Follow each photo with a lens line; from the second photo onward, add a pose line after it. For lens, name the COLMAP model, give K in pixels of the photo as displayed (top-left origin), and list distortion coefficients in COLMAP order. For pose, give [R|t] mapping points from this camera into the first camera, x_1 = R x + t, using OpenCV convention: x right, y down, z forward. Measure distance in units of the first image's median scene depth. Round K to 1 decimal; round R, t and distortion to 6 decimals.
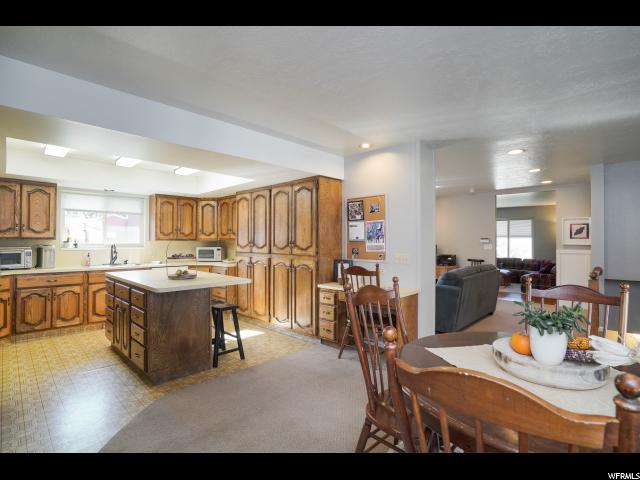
lens RADIAL K [[319.8, 0, 316.6], [0, 319.8, 232.8], [0, 0, 1]] dist [-0.062315, 0.030932]
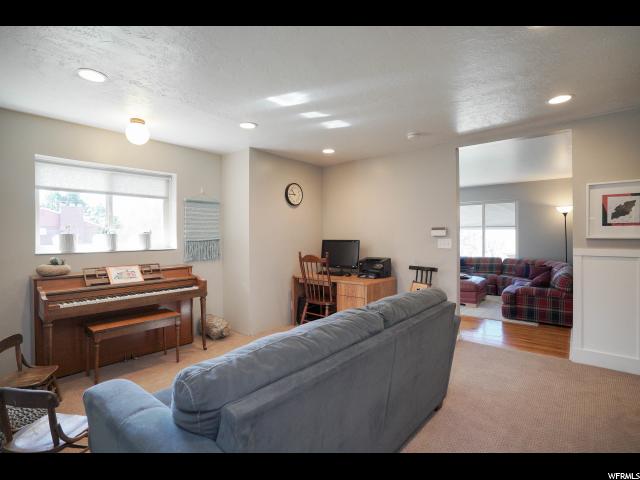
lens RADIAL K [[319.8, 0, 316.6], [0, 319.8, 232.8], [0, 0, 1]] dist [-0.062315, 0.030932]
pose [[0.998569, -0.010210, 0.052495, 0.071161], [0.009431, 0.999842, 0.015069, 0.003689], [-0.052640, -0.014552, 0.998508, 0.111448]]
